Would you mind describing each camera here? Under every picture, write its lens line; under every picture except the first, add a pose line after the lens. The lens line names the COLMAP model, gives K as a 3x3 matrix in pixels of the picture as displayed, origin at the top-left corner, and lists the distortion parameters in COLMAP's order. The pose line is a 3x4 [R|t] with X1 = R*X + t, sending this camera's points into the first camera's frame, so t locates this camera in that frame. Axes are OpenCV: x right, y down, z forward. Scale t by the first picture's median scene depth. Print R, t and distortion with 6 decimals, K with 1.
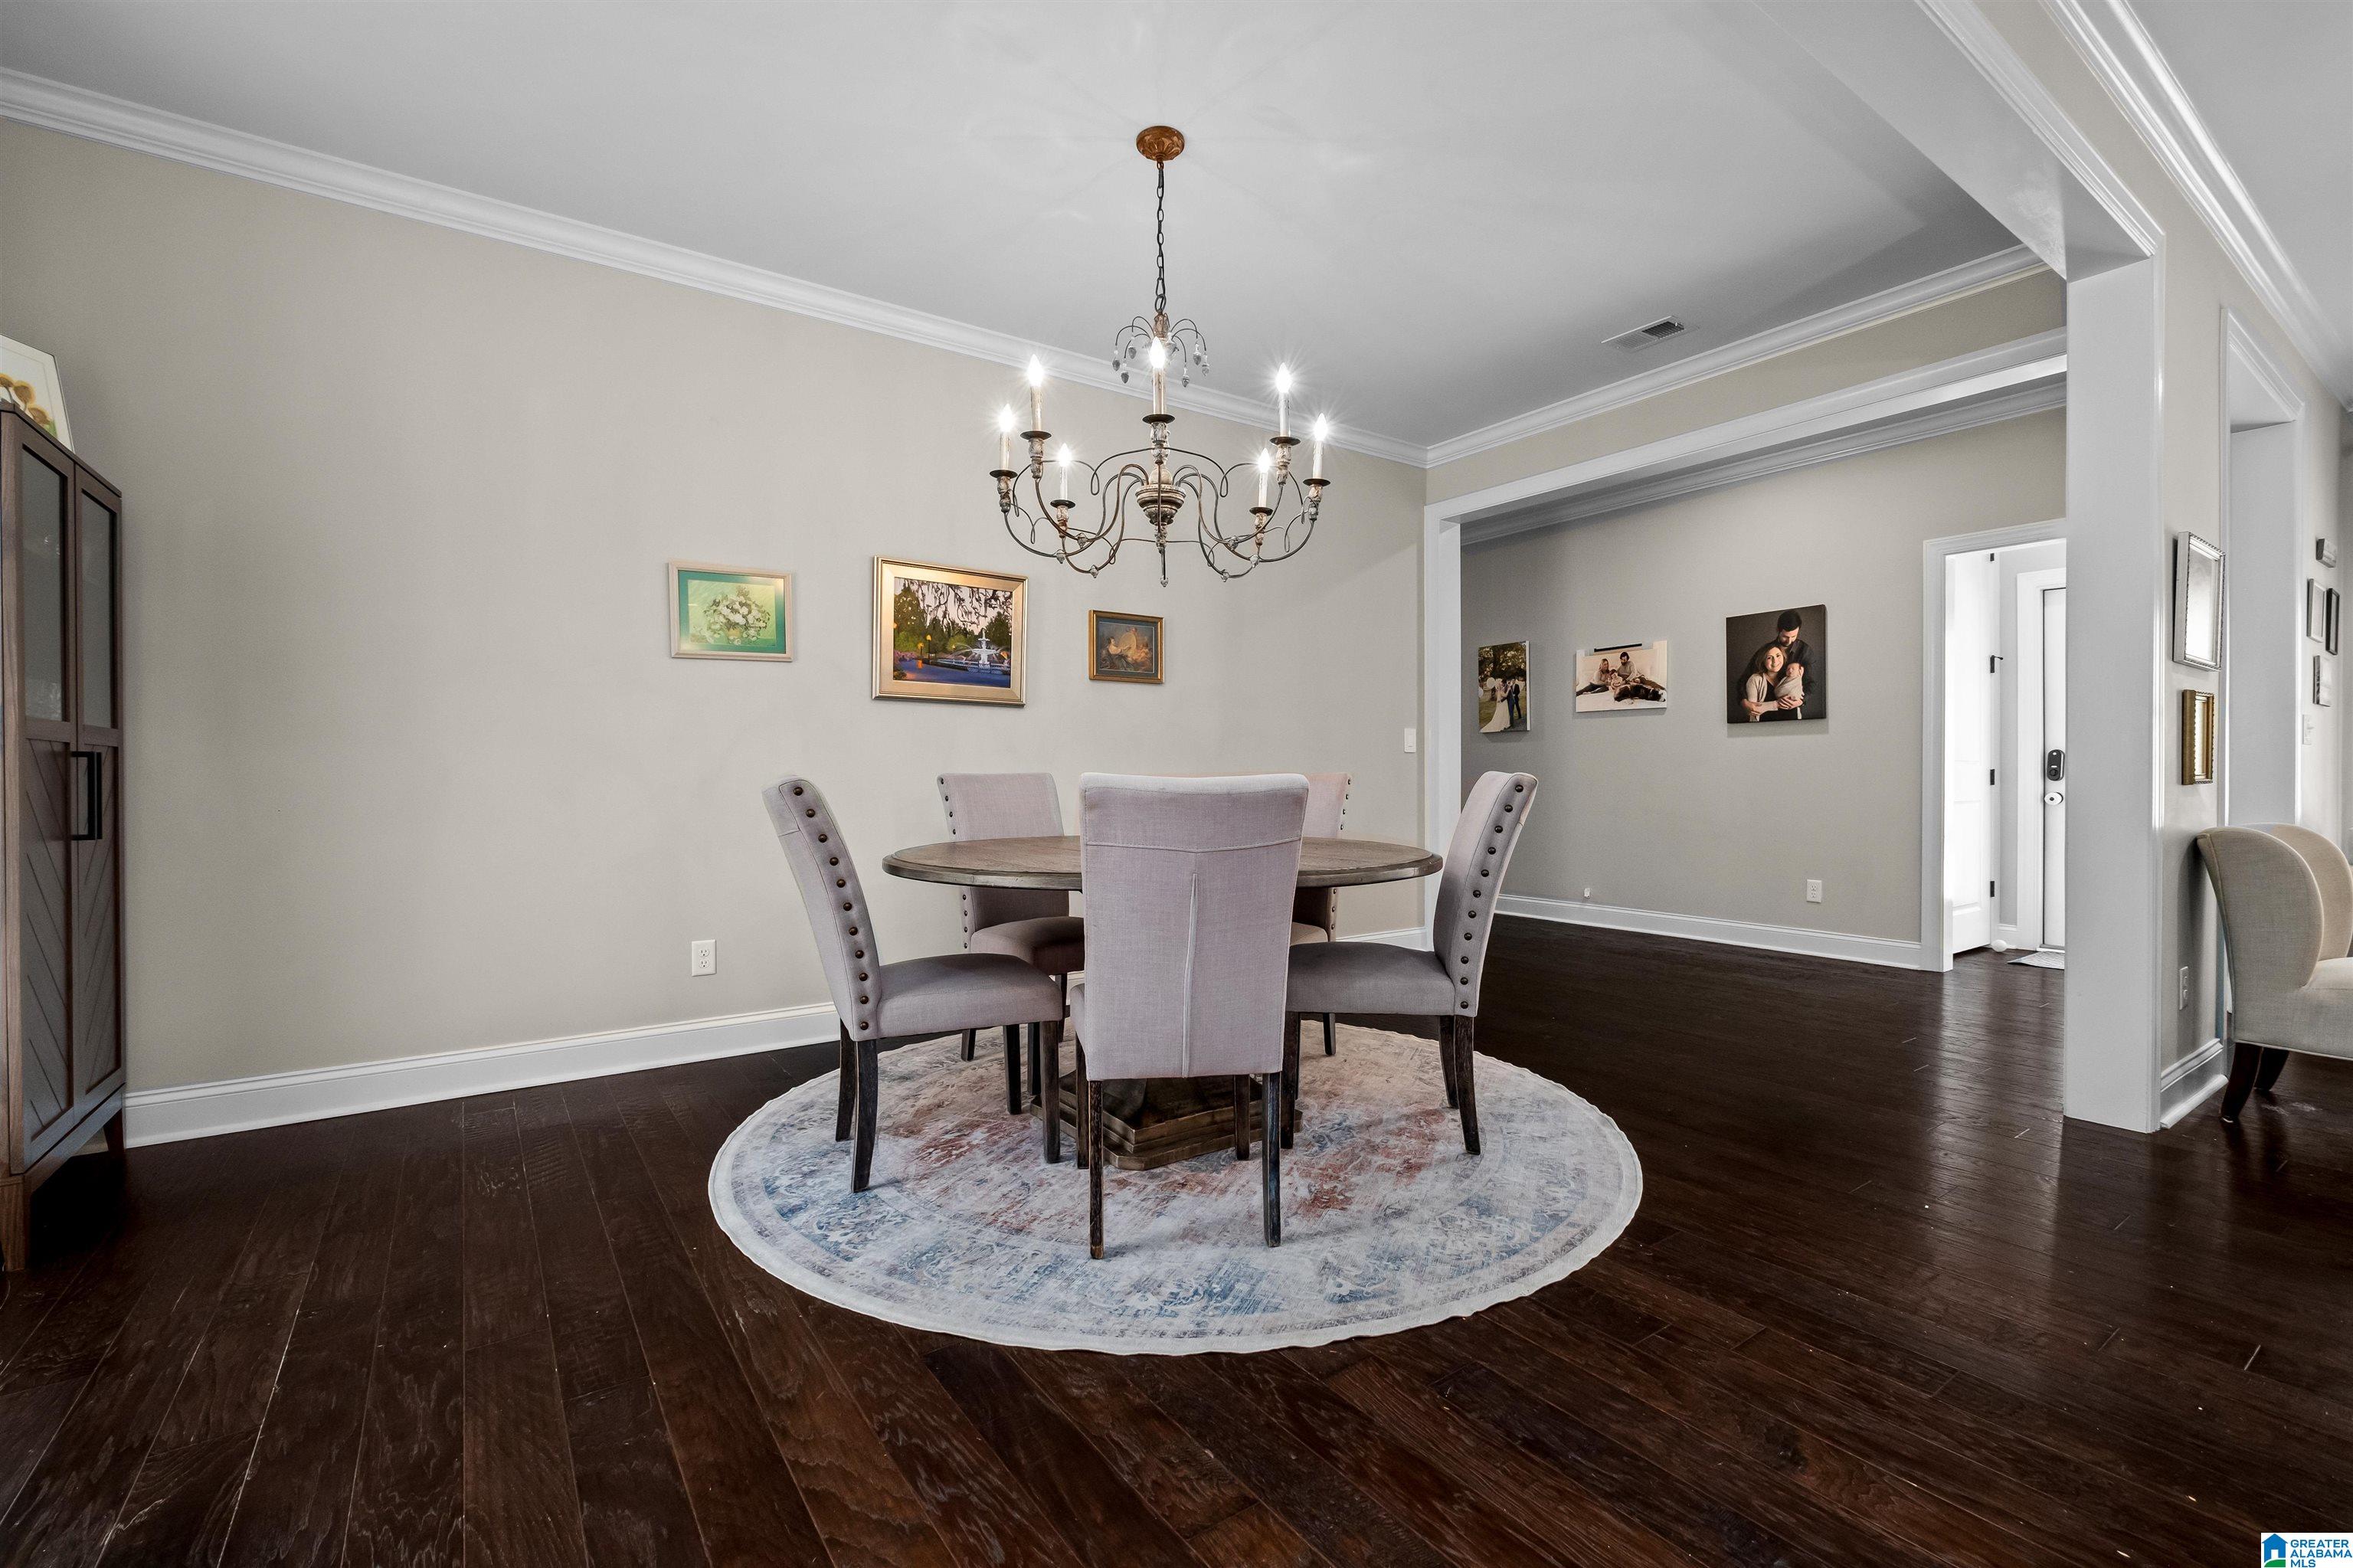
lens RADIAL K [[1017.6, 0, 1183.1], [0, 1017.6, 786.0], [0, 0, 1]] dist [-0.004205, -0.000255]
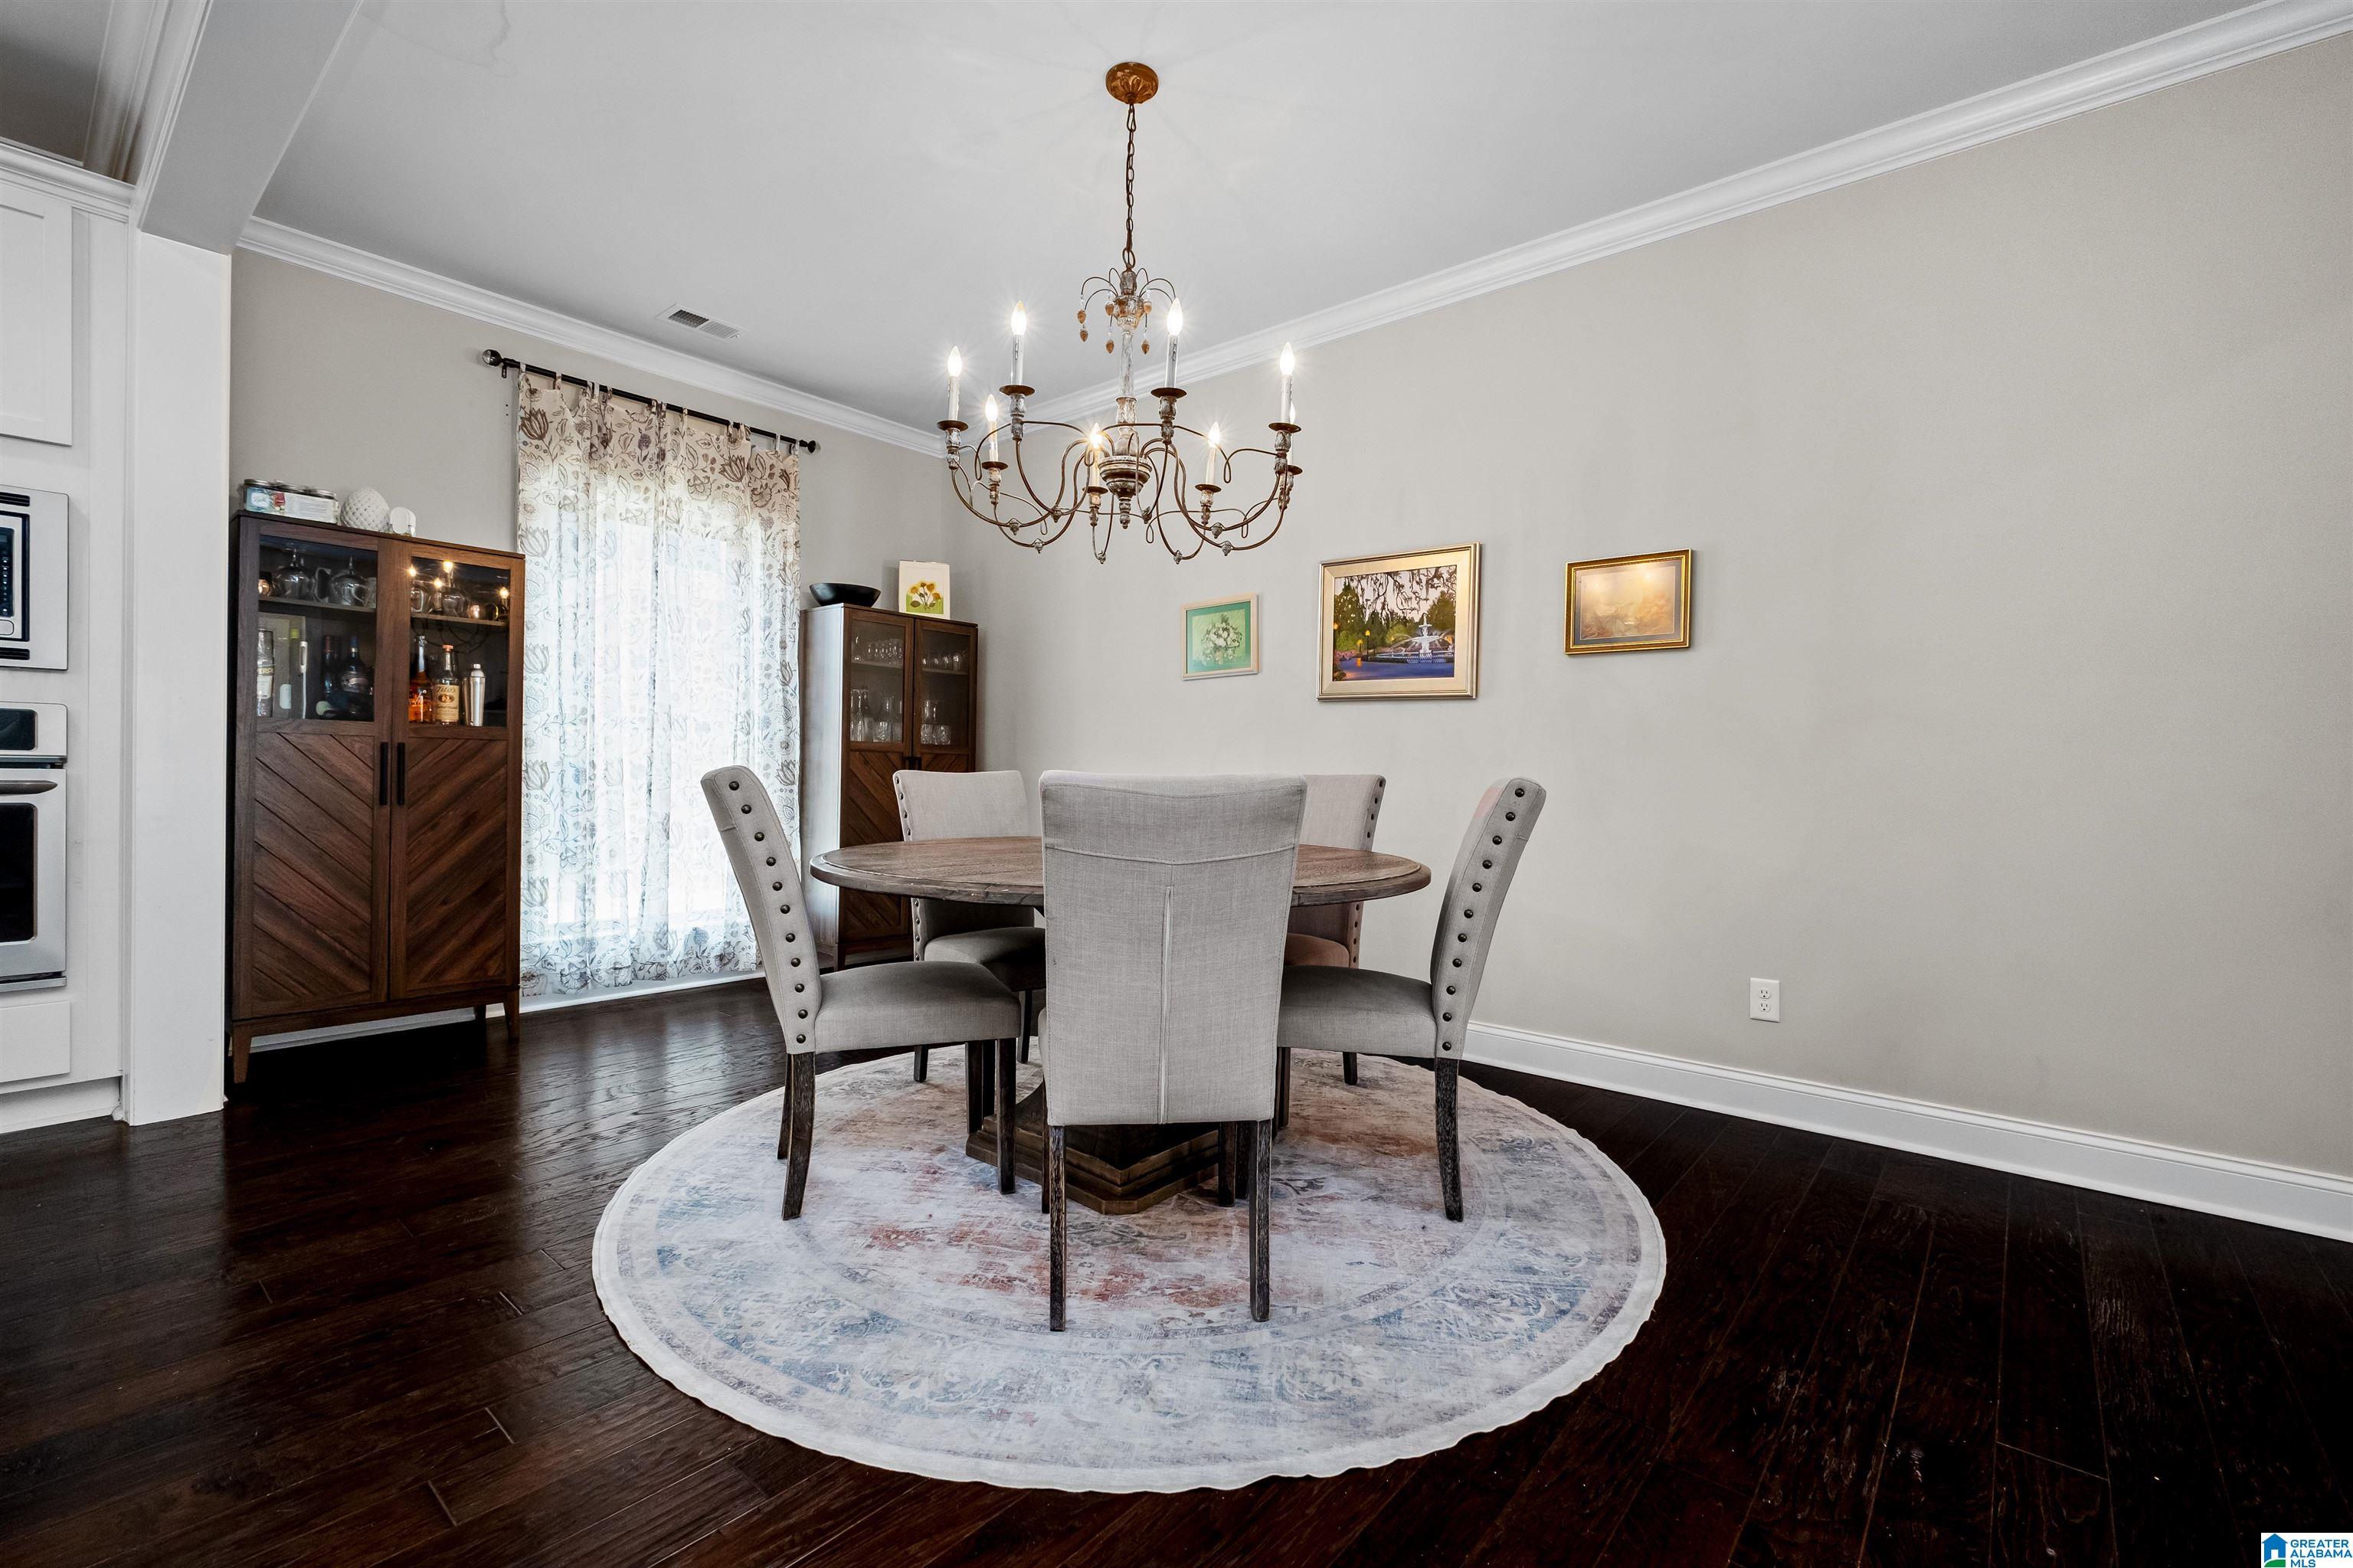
lens RADIAL K [[1017.6, 0, 1183.1], [0, 1017.6, 786.0], [0, 0, 1]] dist [-0.004205, -0.000255]
pose [[0.256028, 0.019213, -0.966478, 0.638391], [-0.028735, 0.999512, 0.012257, -0.009042], [0.966242, 0.024633, 0.256455, 0.595523]]
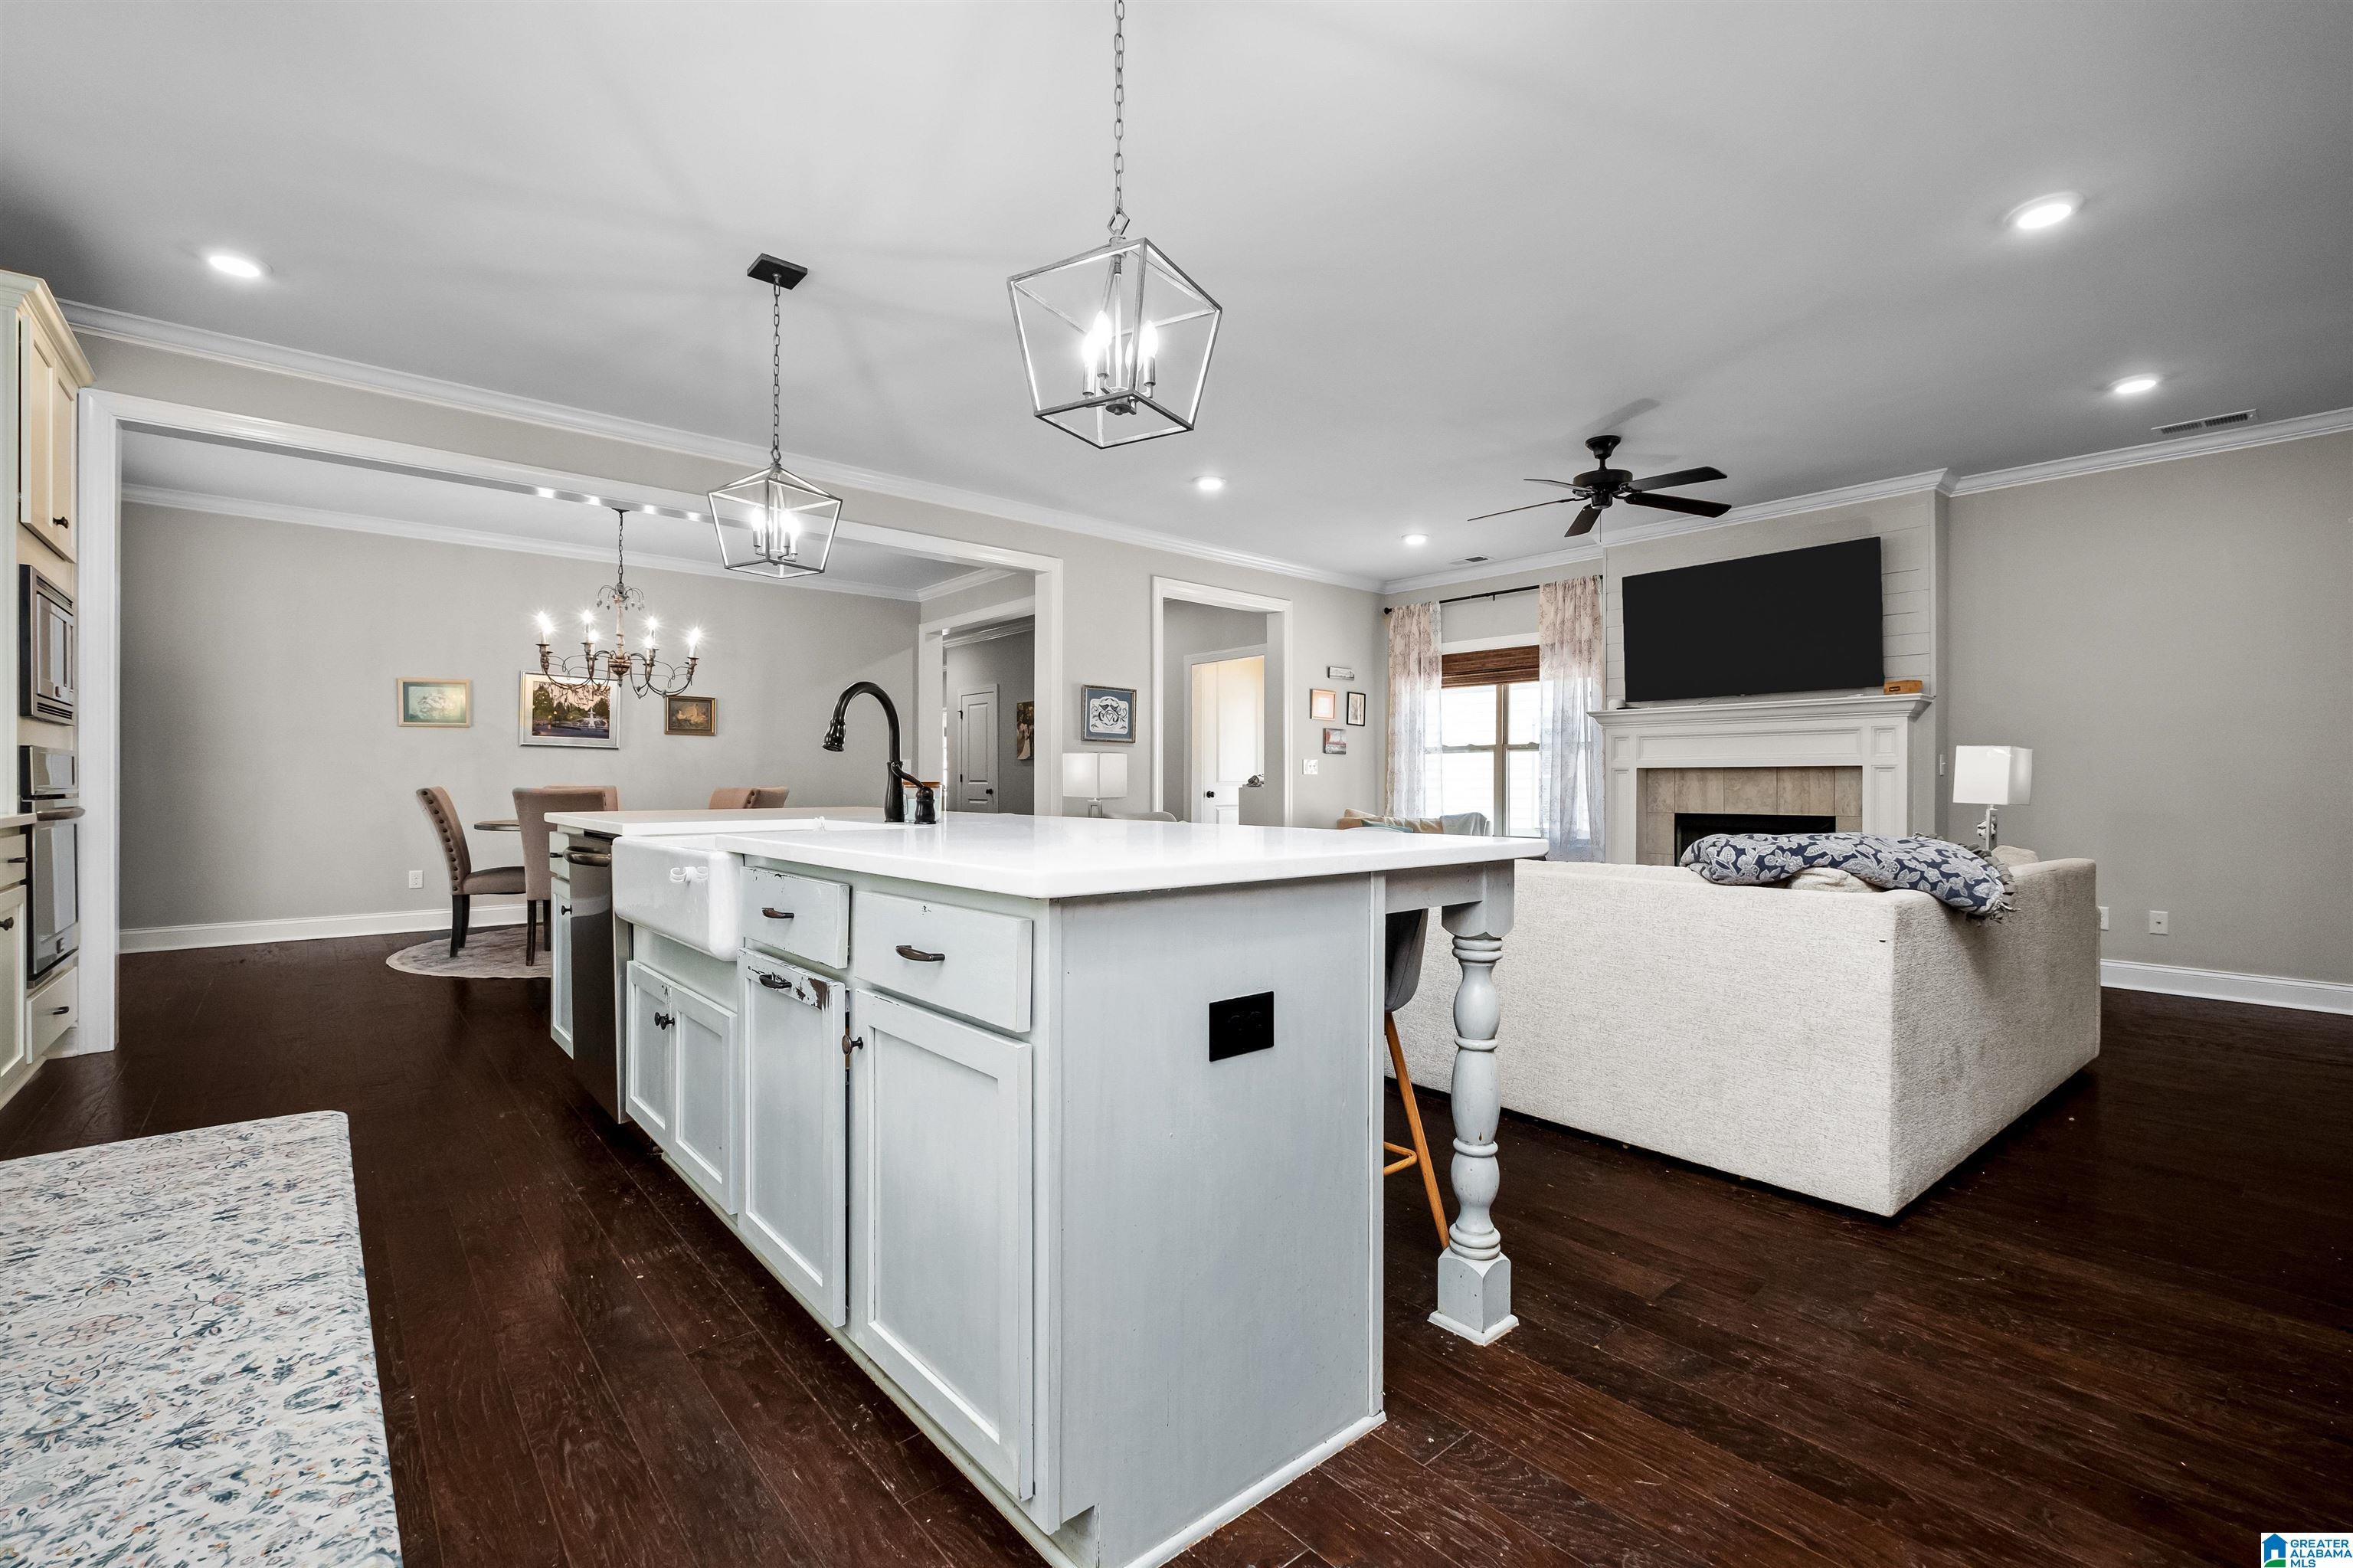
lens RADIAL K [[1017.6, 0, 1183.1], [0, 1017.6, 786.0], [0, 0, 1]] dist [-0.004205, -0.000255]
pose [[0.995090, 0.004565, 0.098872, 0.717634], [-0.003428, 0.999926, -0.011664, 0.006167], [-0.098918, 0.011267, 0.995032, -0.973999]]
